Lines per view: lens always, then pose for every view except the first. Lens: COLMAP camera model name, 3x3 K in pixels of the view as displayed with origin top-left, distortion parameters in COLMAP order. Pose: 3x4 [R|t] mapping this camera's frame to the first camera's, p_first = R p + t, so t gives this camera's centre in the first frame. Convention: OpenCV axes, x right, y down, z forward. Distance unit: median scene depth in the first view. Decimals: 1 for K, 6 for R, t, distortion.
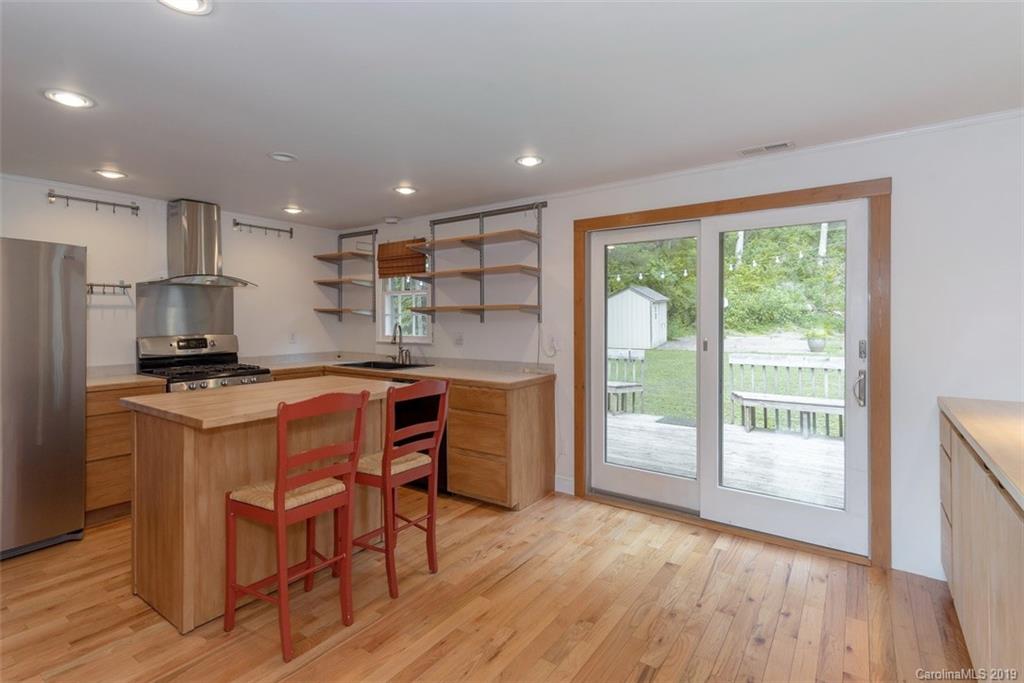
lens RADIAL K [[496.8, 0, 499.3], [0, 496.8, 323.6], [0, 0, 1]] dist [-0.000381, -0.000008]
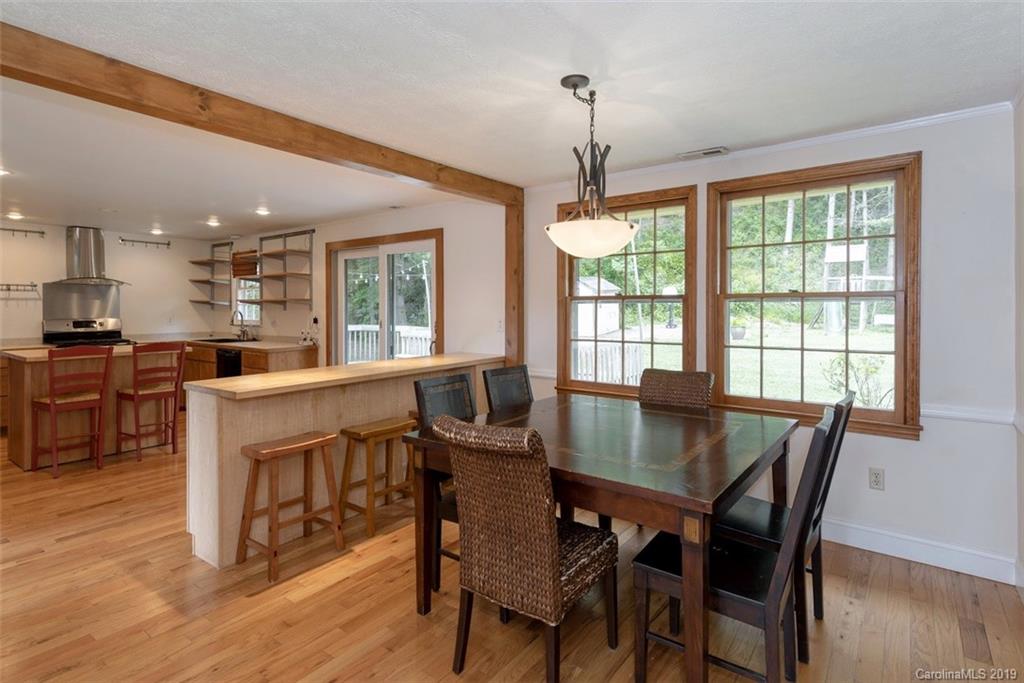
lens RADIAL K [[525.0, 0, 513.4], [0, 525.0, 317.7], [0, 0, 1]] dist [0.002523, -0.000089]
pose [[0.999909, 0.003119, -0.013113, 0.634935], [-0.002996, 0.999952, 0.009340, 0.002311], [0.013141, -0.009300, 0.999870, -0.505880]]
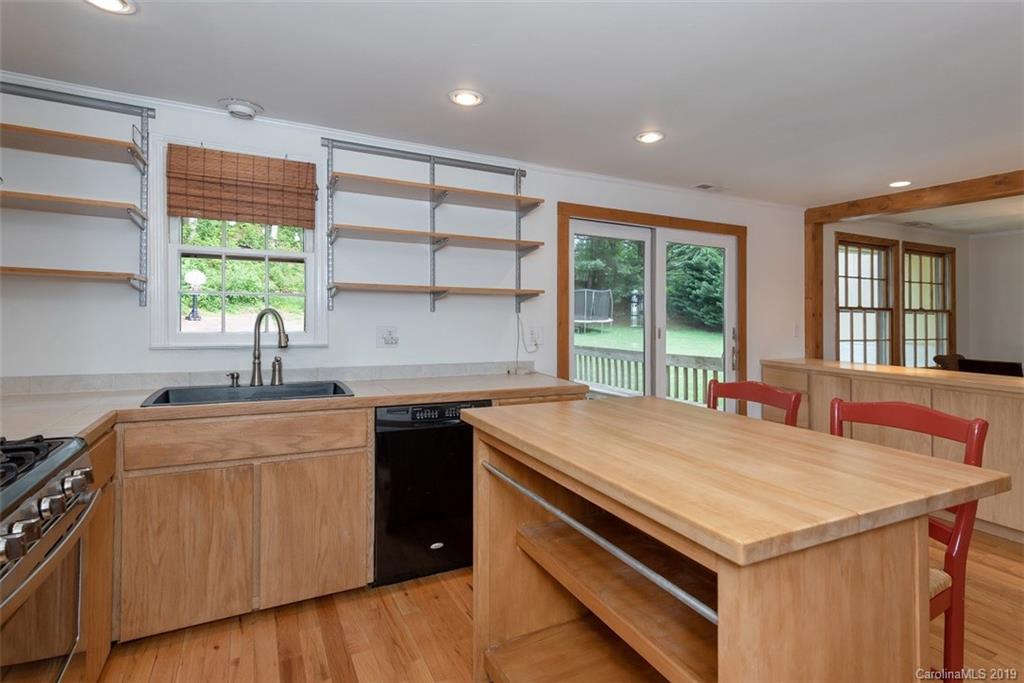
lens RADIAL K [[511.4, 0, 510.1], [0, 511.4, 302.1], [0, 0, 1]] dist [0.000638, 0.000096]
pose [[0.459024, 0.020870, 0.888179, -0.615910], [-0.022326, 0.999679, -0.011952, -0.007020], [-0.888143, -0.014344, 0.459343, 0.545949]]
